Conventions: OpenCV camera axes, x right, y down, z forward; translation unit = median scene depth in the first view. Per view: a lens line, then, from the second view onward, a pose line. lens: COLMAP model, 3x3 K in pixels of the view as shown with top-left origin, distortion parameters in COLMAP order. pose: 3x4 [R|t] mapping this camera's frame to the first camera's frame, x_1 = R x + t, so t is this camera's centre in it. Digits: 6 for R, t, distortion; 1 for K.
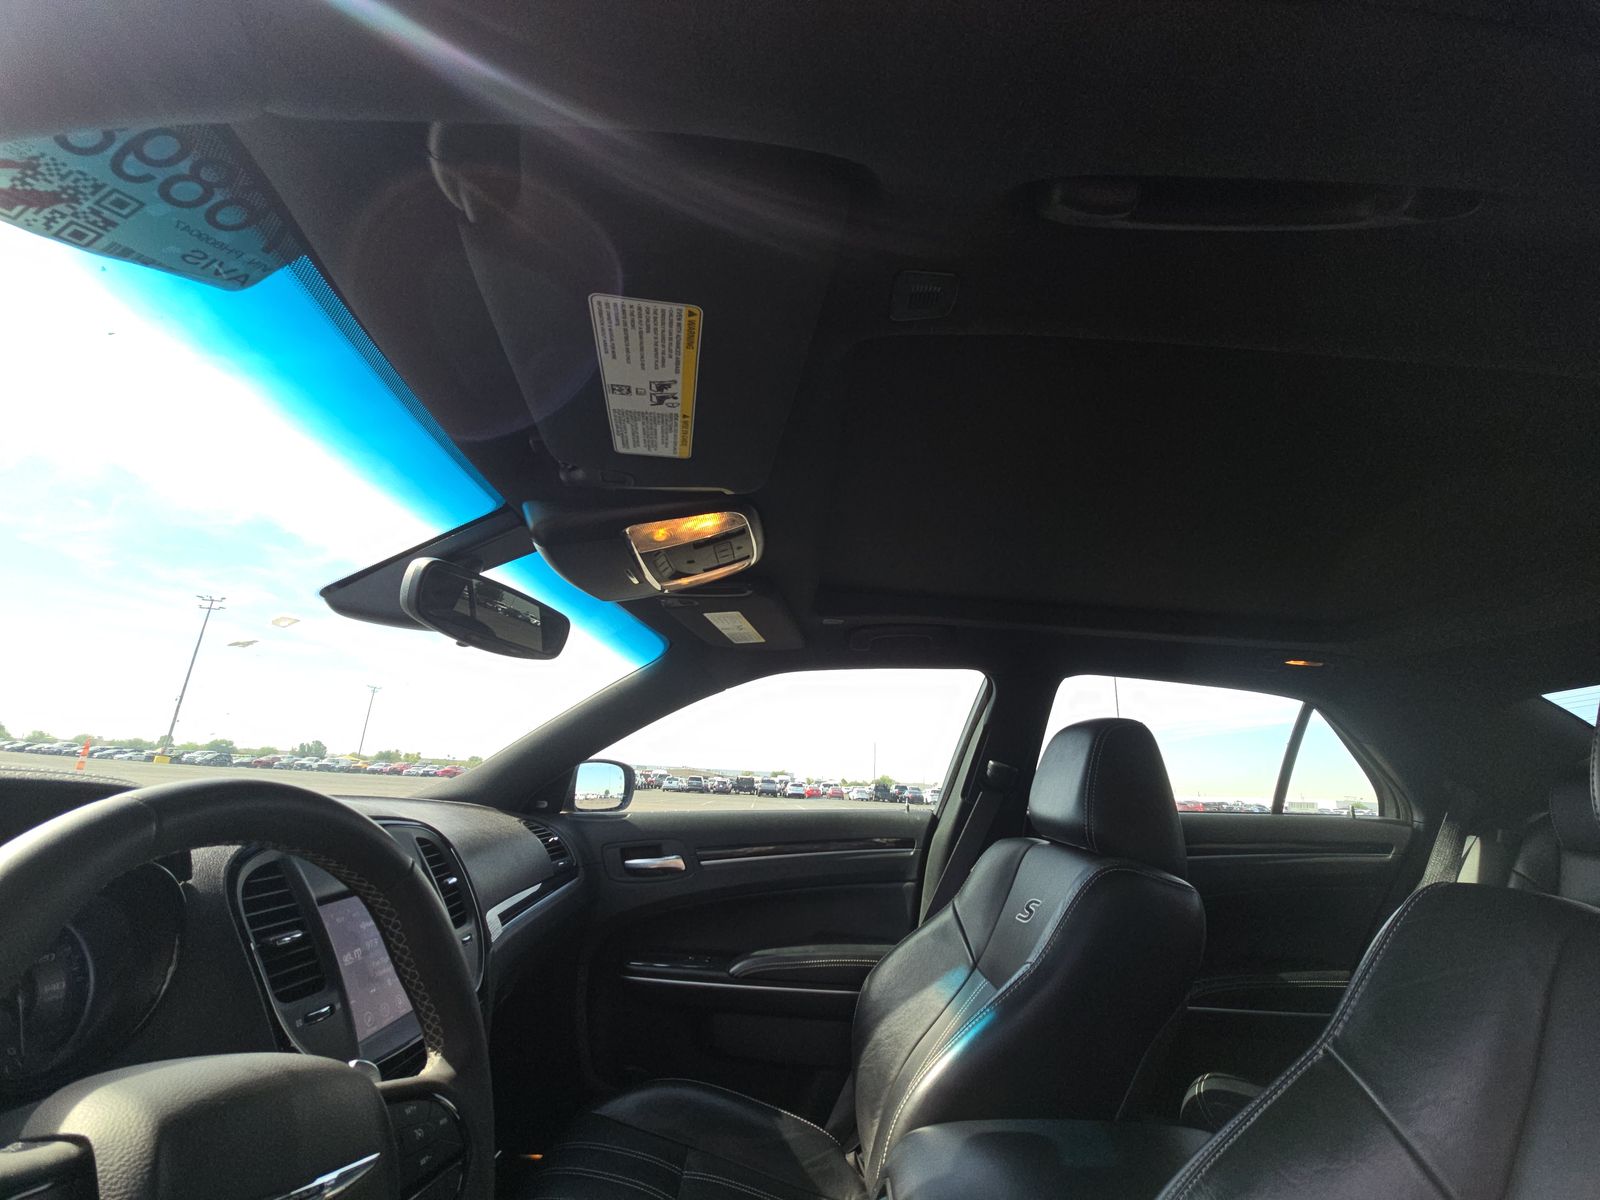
lens RADIAL K [[652.7, 0, 800.0], [0, 652.7, 600.0], [0, 0, 1]] dist [0.005767, -0.007280]
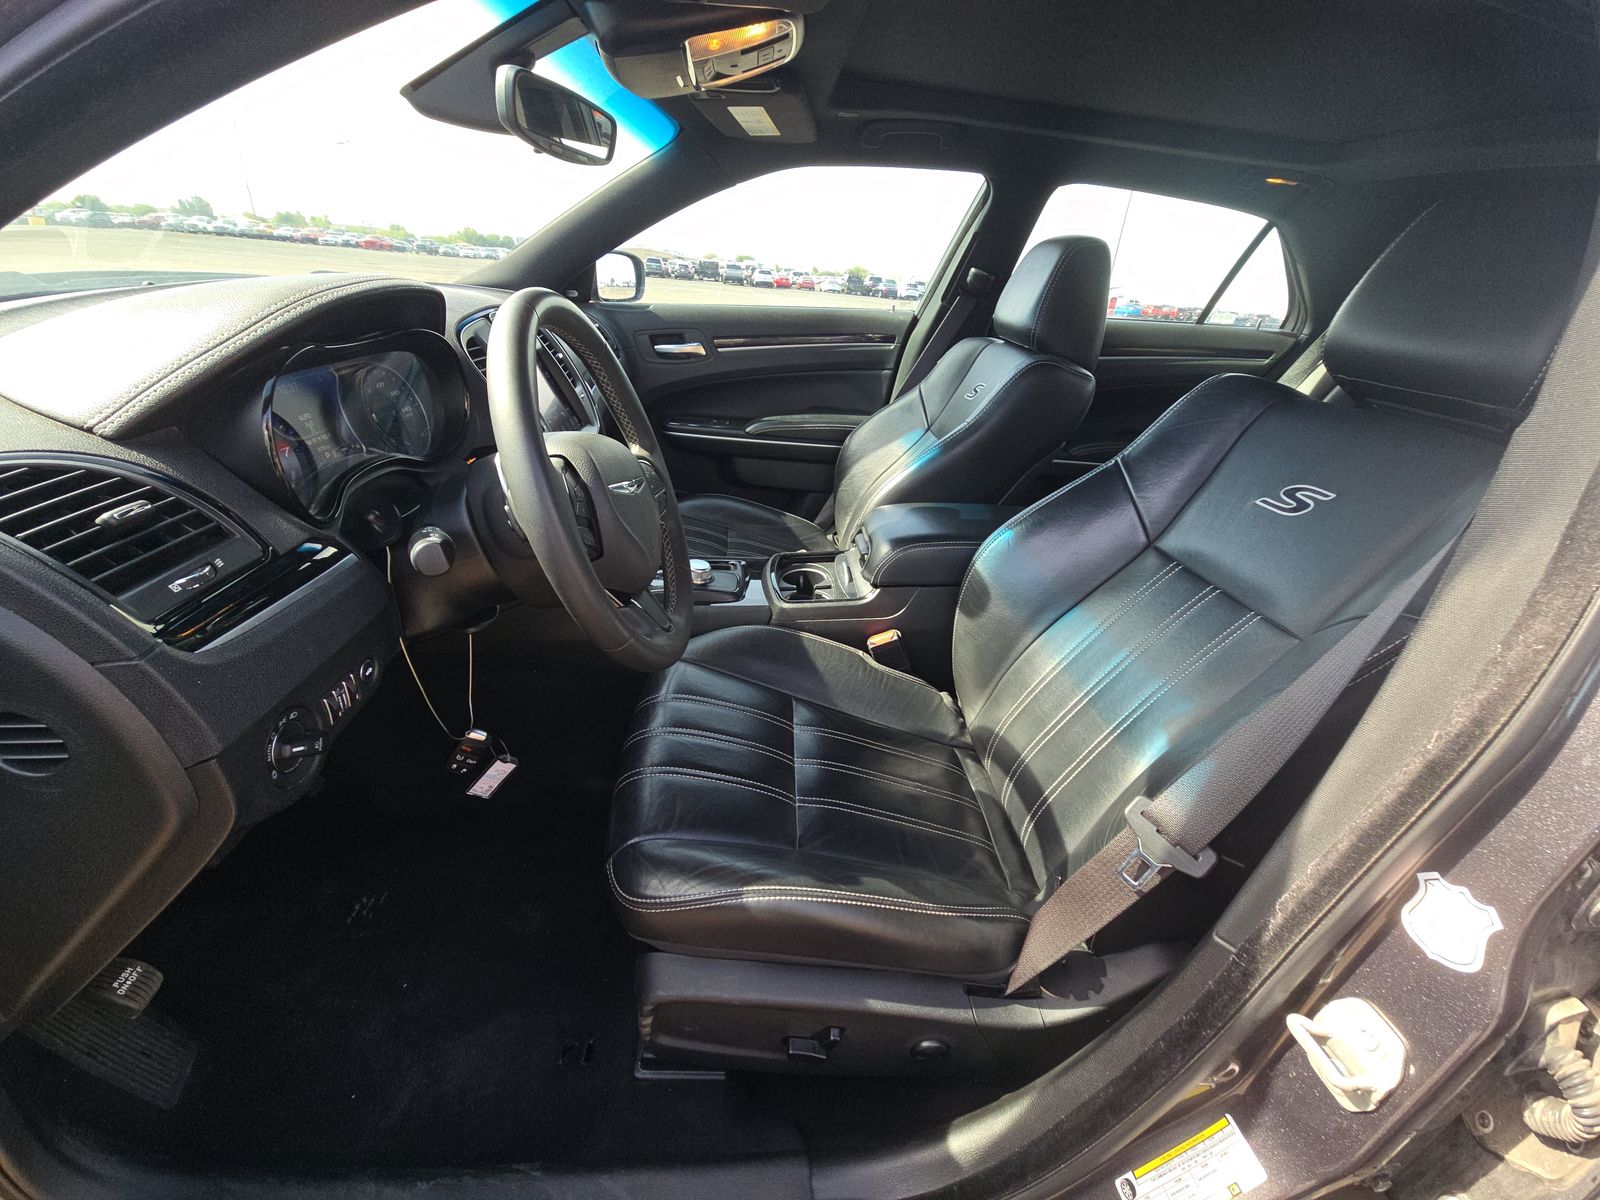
lens RADIAL K [[652.7, 0, 800.0], [0, 652.7, 600.0], [0, 0, 1]] dist [0.005767, -0.007280]
pose [[0.998468, 0.010265, 0.054379, -0.065611], [-0.044261, 0.737972, 0.673379, -0.081937], [-0.033218, -0.674754, 0.737295, -0.223447]]
